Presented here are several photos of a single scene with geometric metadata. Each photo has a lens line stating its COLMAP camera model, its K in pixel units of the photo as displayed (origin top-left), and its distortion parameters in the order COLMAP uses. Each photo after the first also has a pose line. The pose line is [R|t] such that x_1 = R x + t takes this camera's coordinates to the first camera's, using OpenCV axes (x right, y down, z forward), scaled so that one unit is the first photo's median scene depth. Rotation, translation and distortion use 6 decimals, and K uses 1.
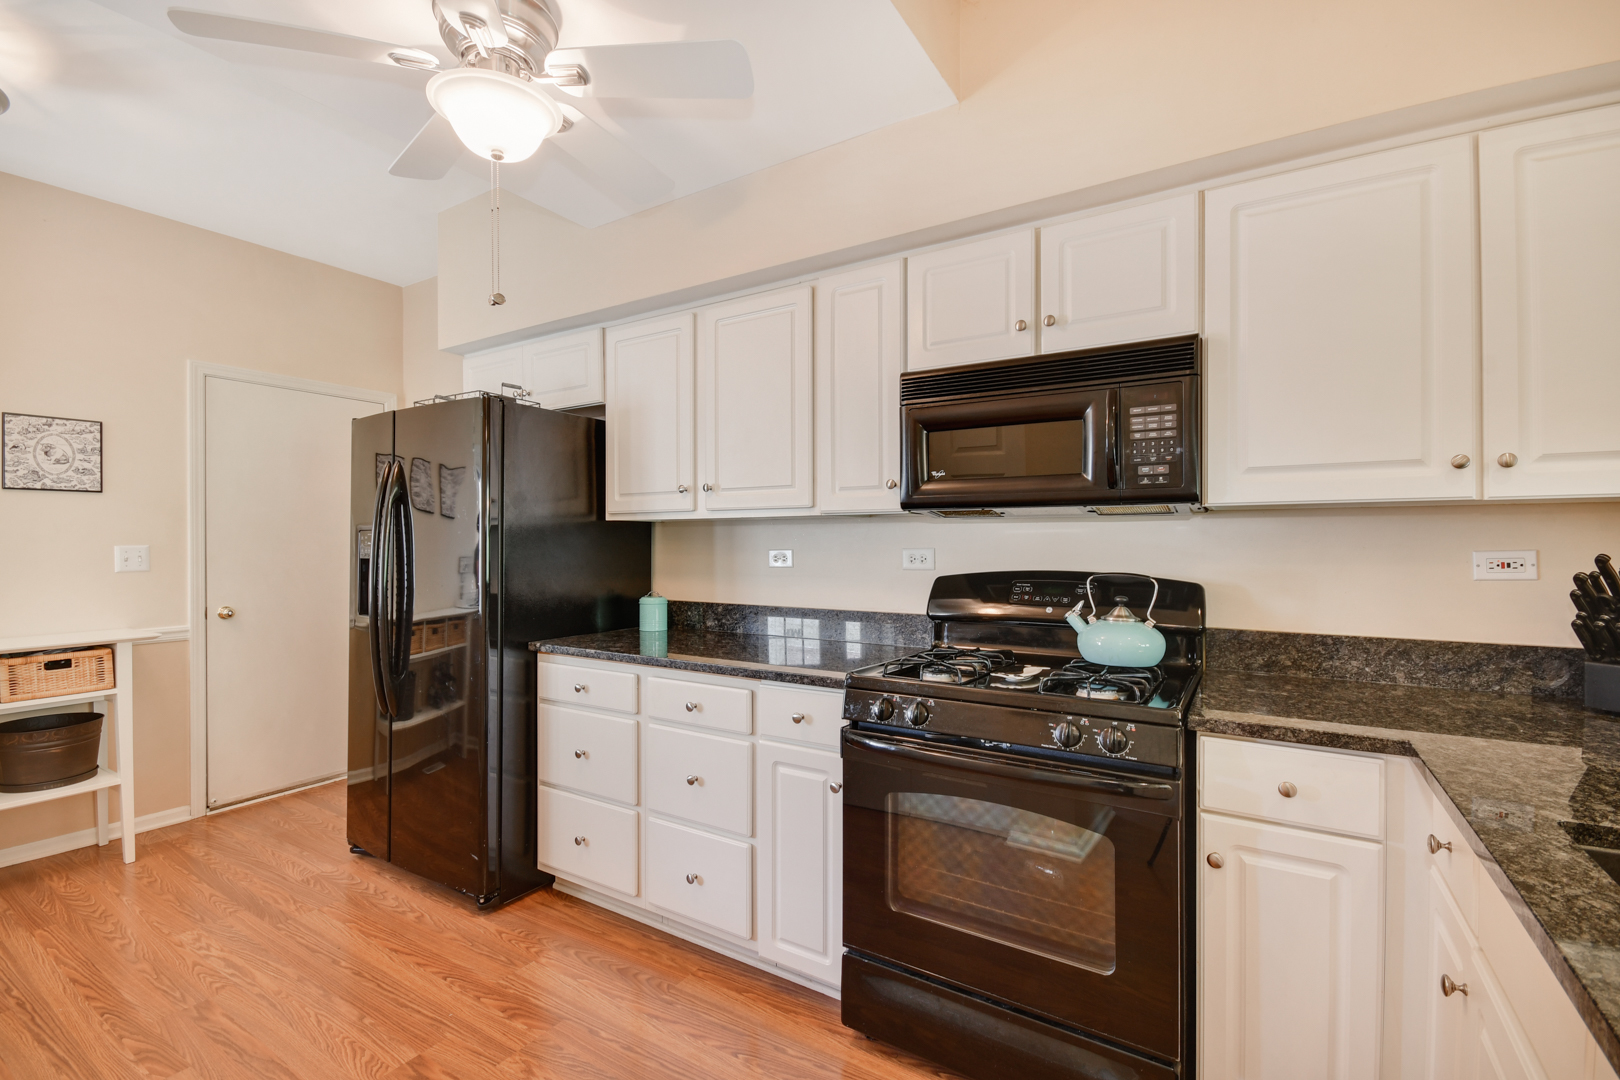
lens RADIAL K [[712.0, 0, 807.8], [0, 712.0, 533.6], [0, 0, 1]] dist [-0.001121, -0.002815]
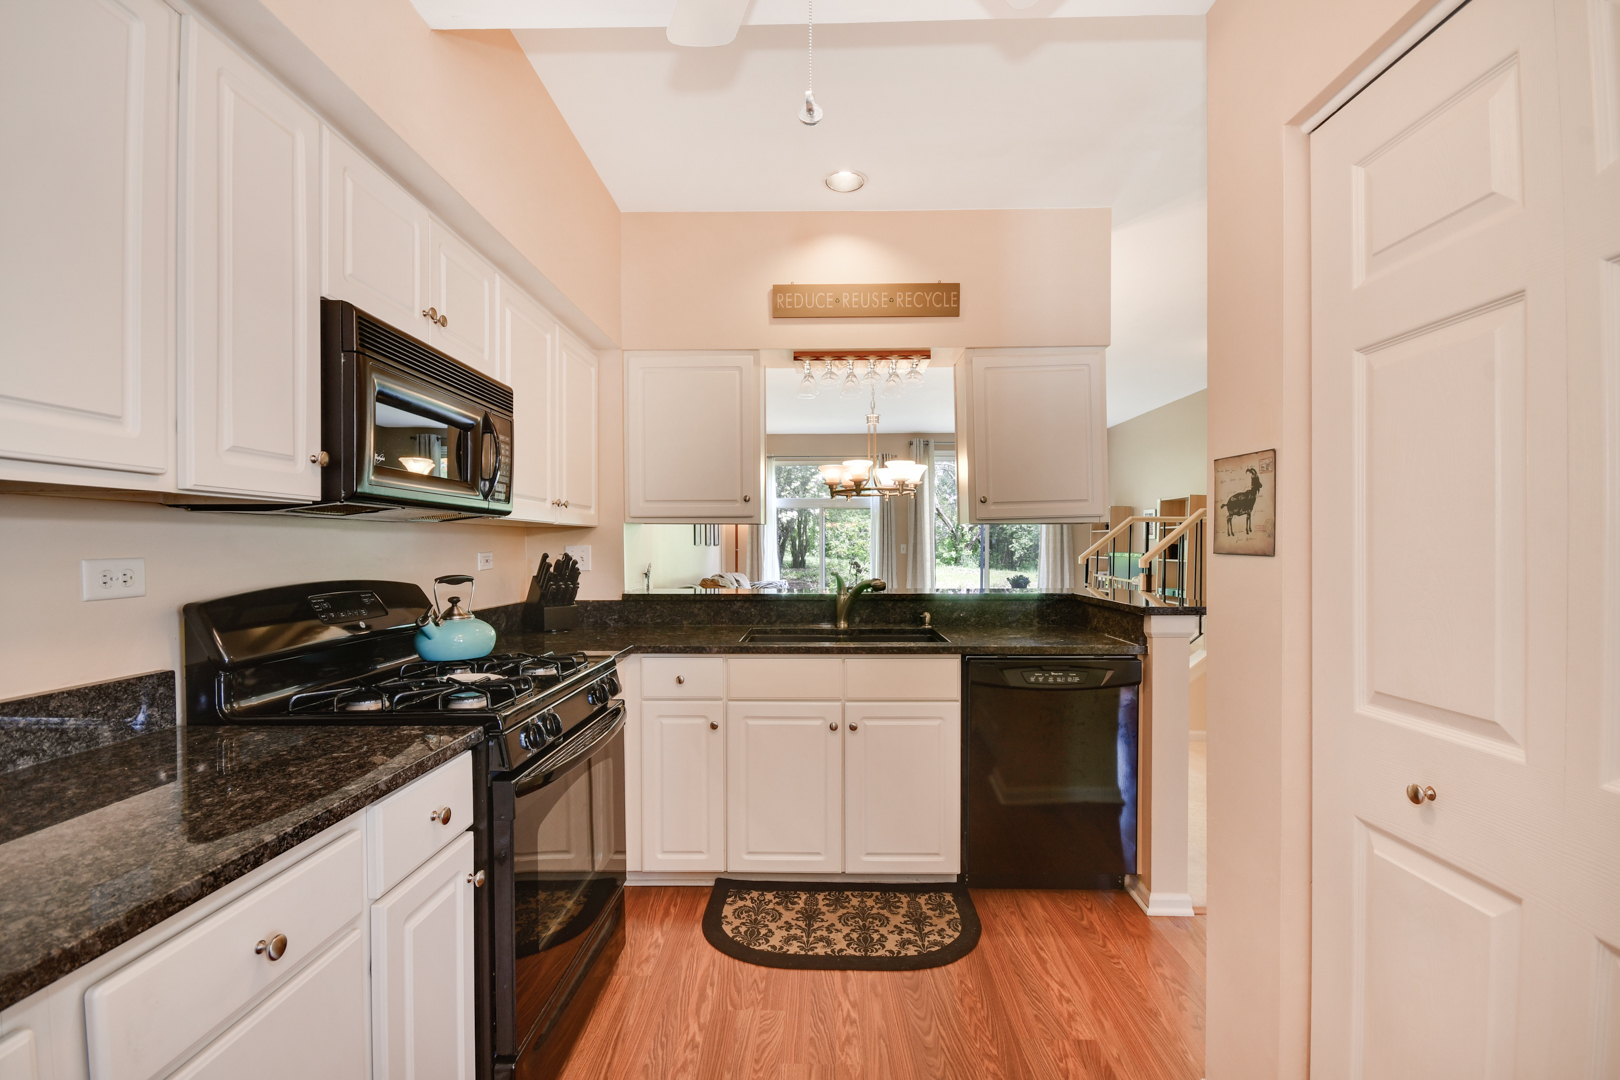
lens RADIAL K [[712.0, 0, 804.0], [0, 712.0, 550.8], [0, 0, 1]] dist [-0.001121, -0.002815]
pose [[-0.509866, 0.000052, 0.860254, -0.501238], [0.000643, 1.000000, 0.000321, 0.012116], [-0.860254, 0.000716, -0.509865, 0.707640]]
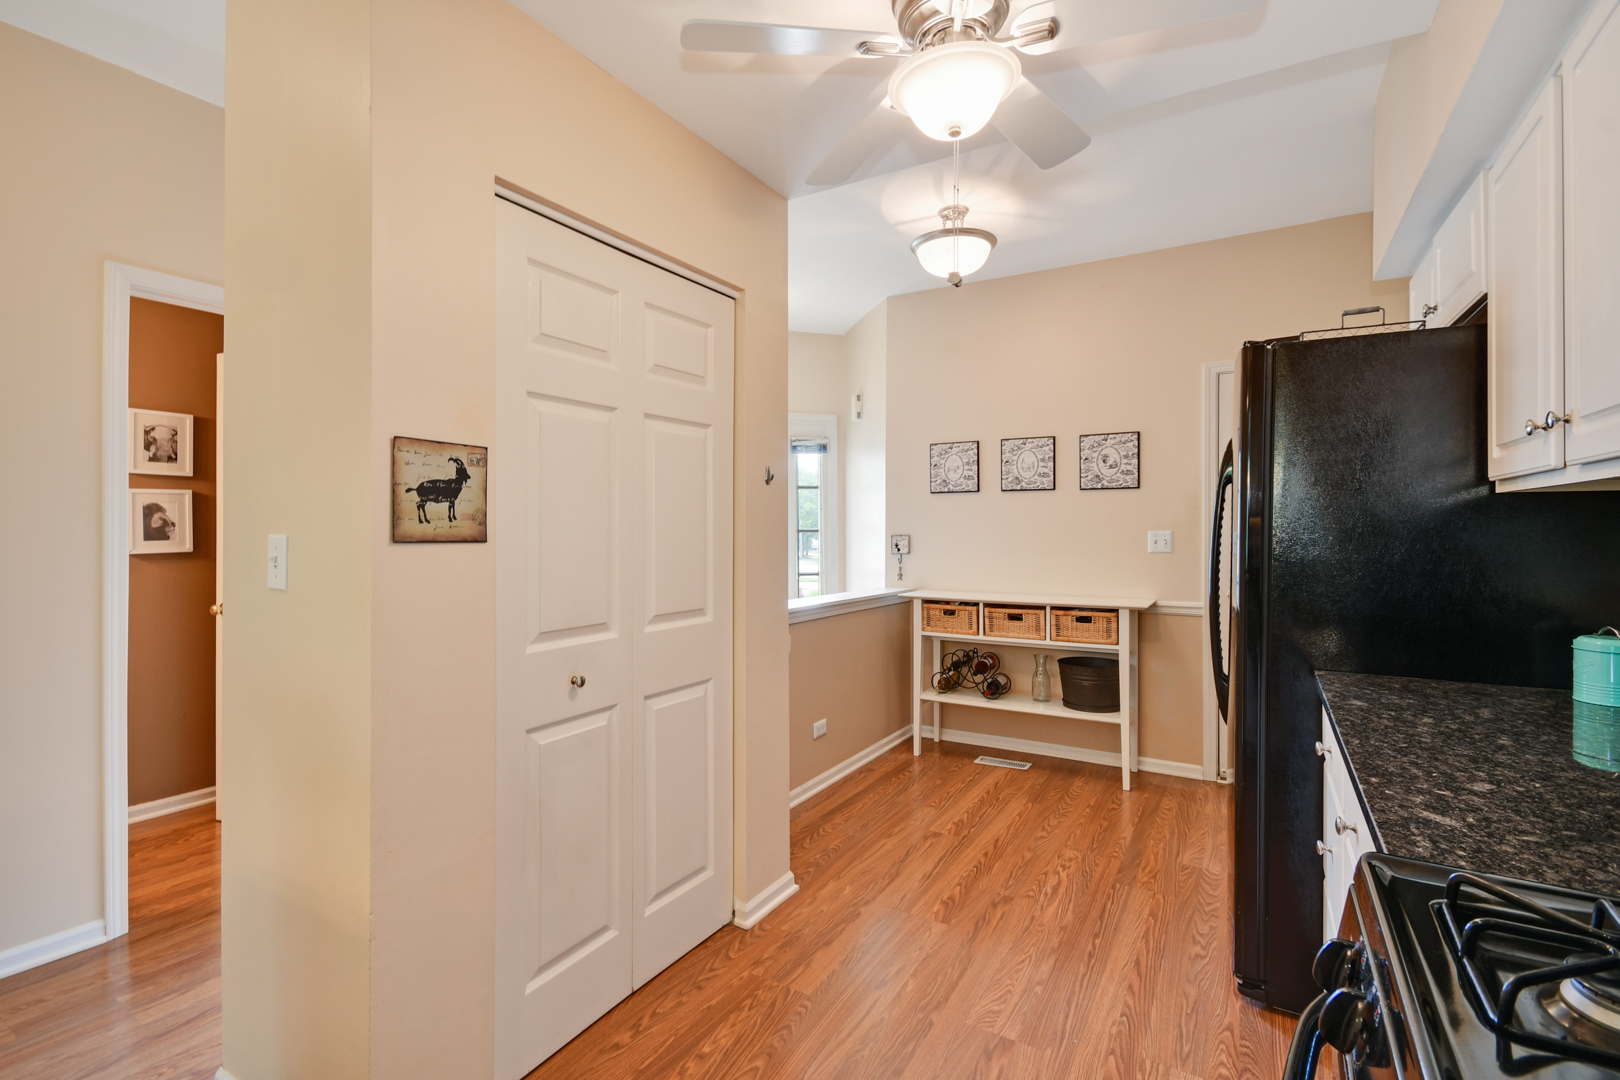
lens RADIAL K [[730.7, 0, 811.8], [0, 730.7, 523.2], [0, 0, 1]] dist [-0.005137, -0.000255]
pose [[0.028886, -0.003472, -0.999577, 0.292573], [0.005457, 0.999980, -0.003316, 0.004920], [0.999568, -0.005359, 0.028905, 0.428813]]
